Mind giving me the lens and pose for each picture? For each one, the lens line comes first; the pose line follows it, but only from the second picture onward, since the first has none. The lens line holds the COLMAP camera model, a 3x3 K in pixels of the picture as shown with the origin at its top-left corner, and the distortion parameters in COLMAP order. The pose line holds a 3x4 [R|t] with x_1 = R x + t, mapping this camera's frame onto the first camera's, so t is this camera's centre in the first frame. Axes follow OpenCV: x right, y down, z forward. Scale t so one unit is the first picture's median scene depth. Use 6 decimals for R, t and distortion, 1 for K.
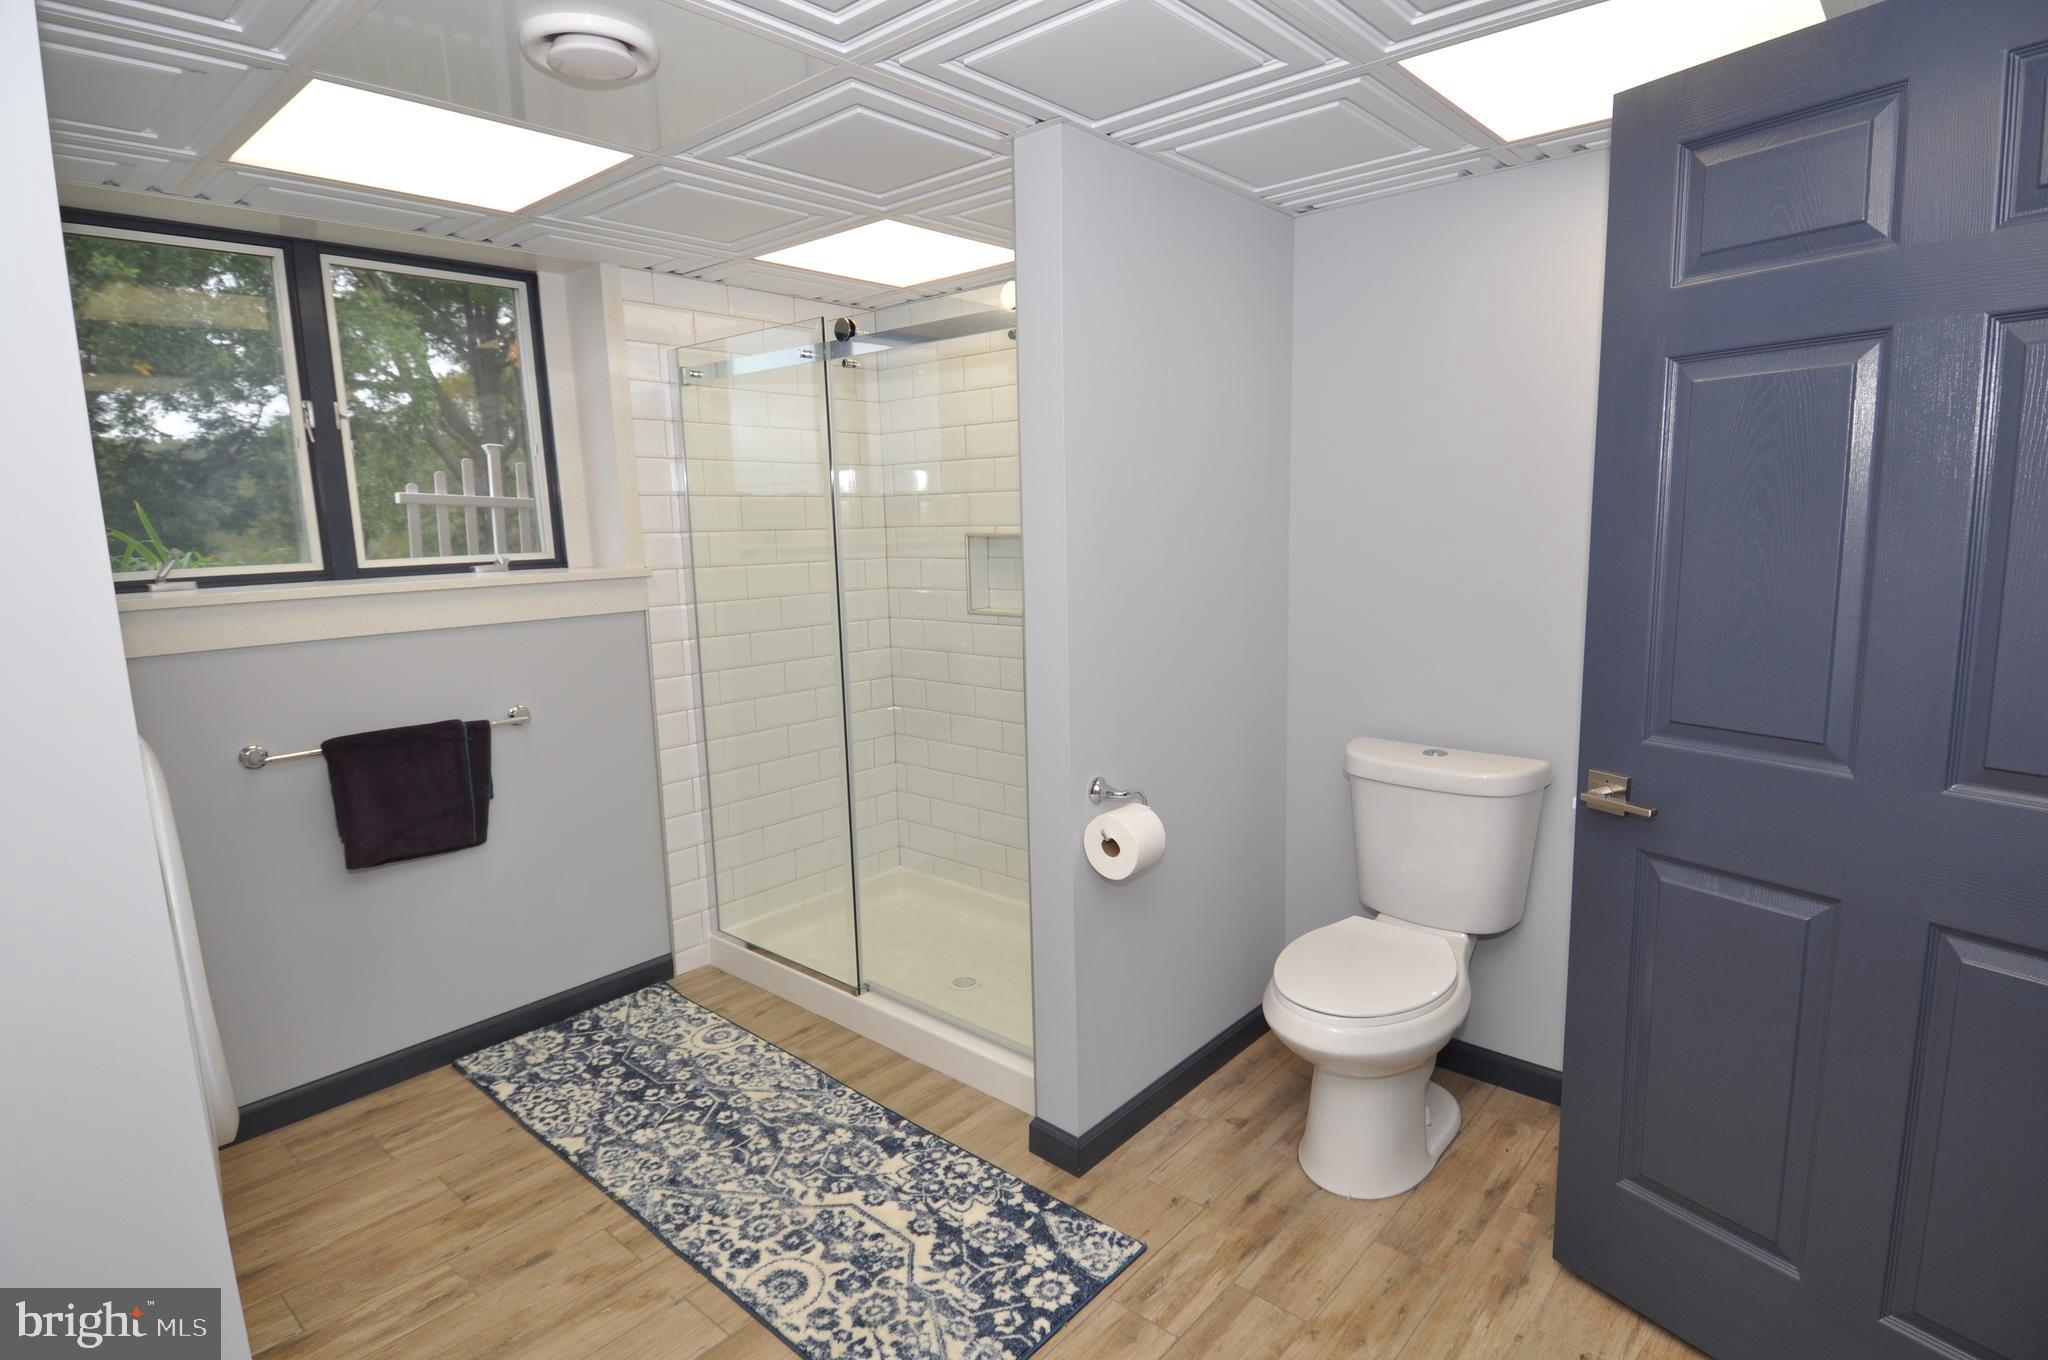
lens RADIAL K [[1046.1, 0, 1022.3], [0, 1046.1, 677.6], [0, 0, 1]] dist [0.051718, -0.060383]
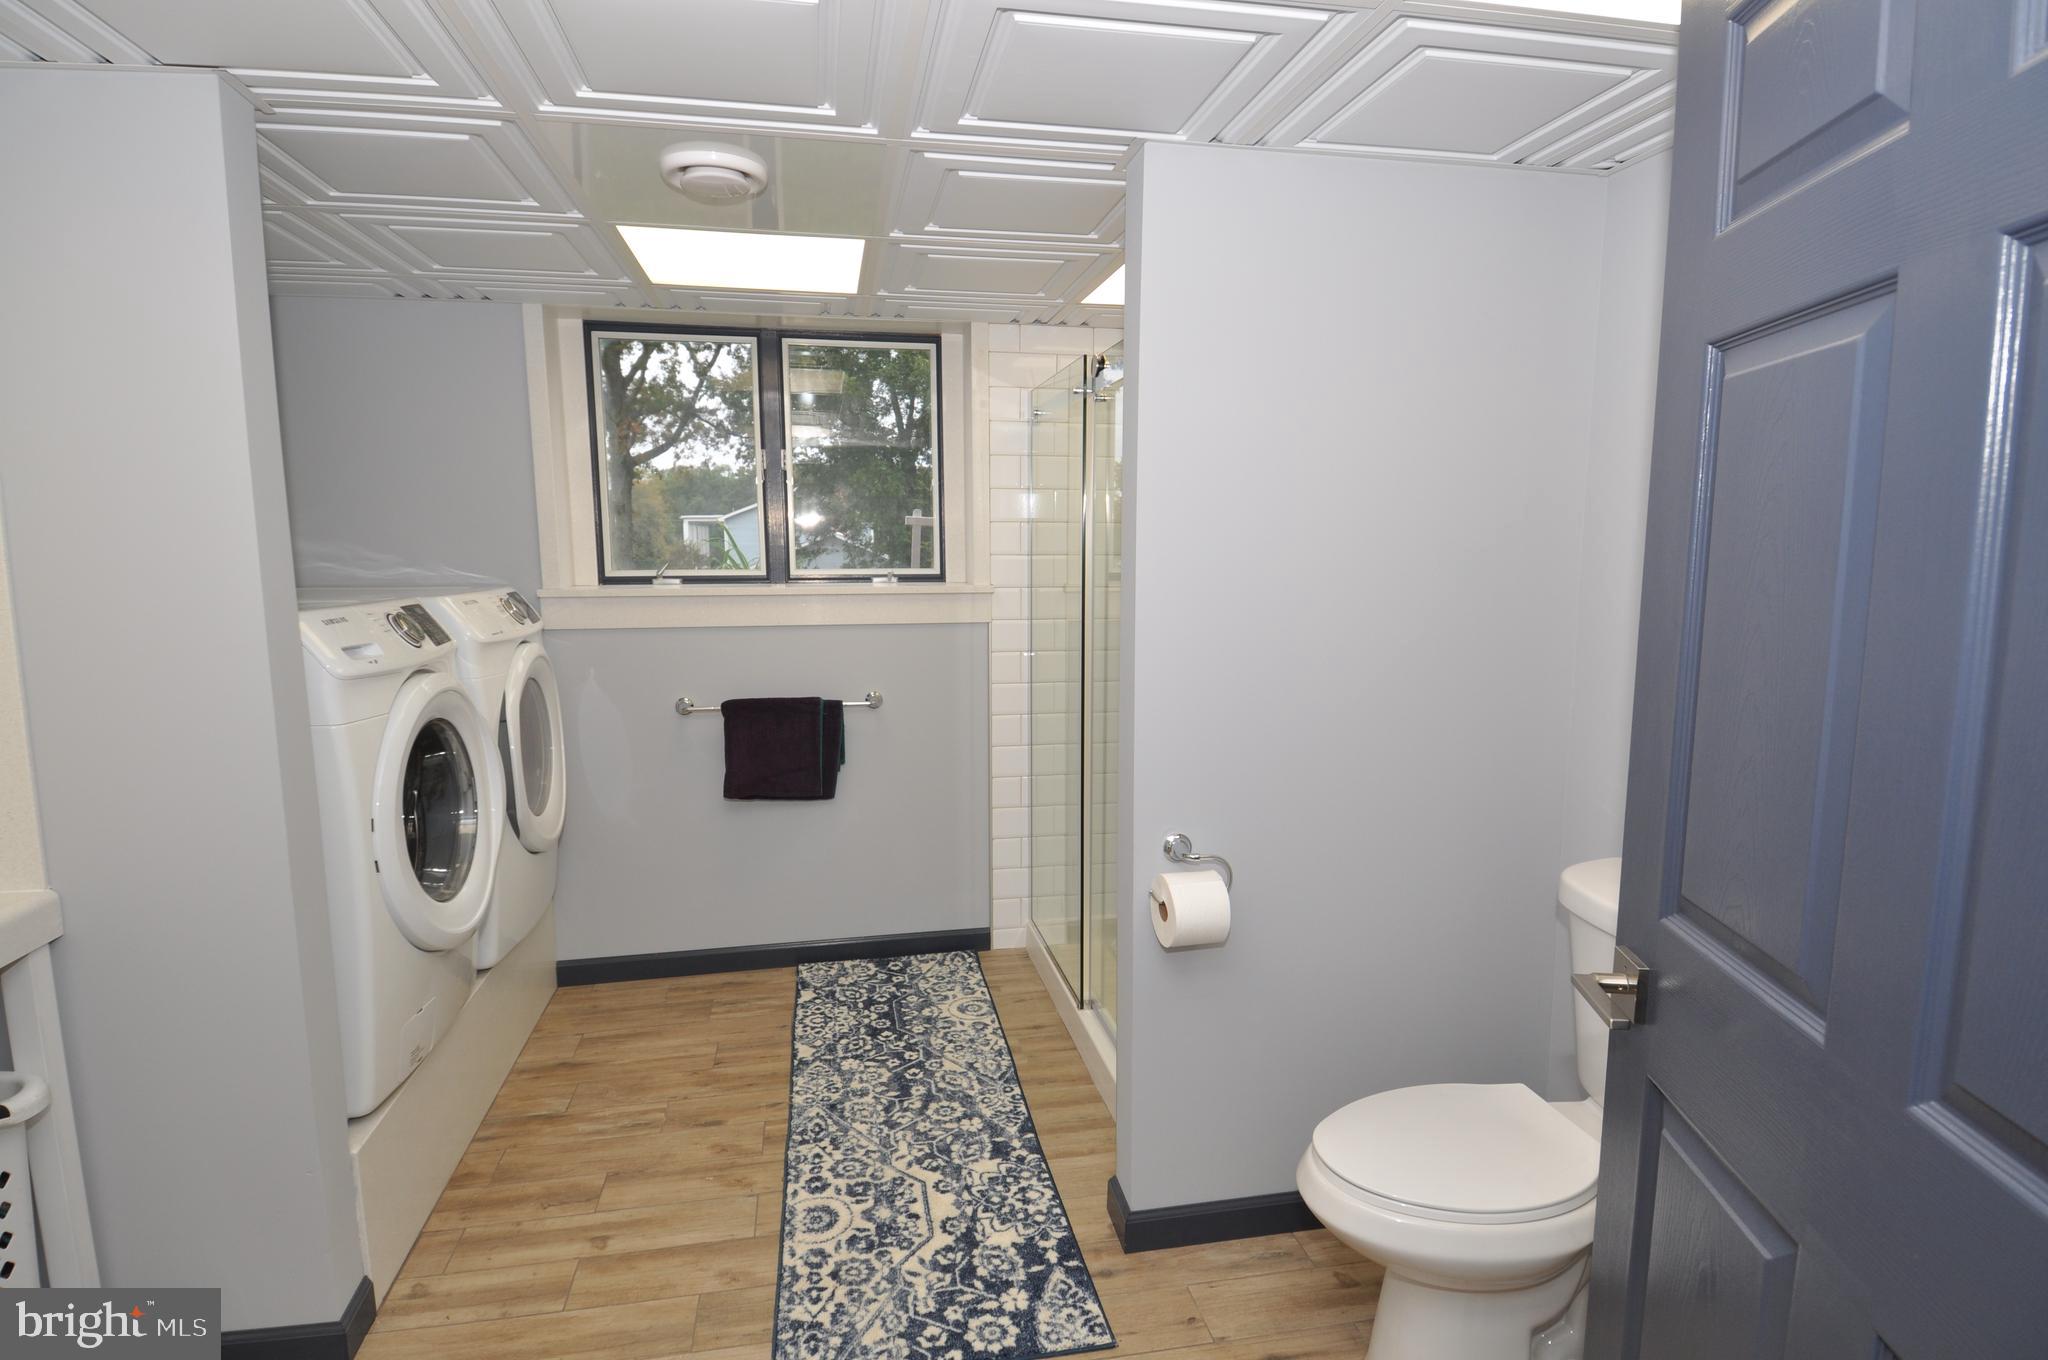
lens RADIAL K [[1046.1, 0, 1022.3], [0, 1046.1, 677.6], [0, 0, 1]] dist [0.051718, -0.060383]
pose [[0.793560, 0.102289, -0.599833, 0.501510], [-0.111517, 0.993521, 0.021891, -0.047052], [0.598186, 0.049520, 0.799826, 0.169055]]
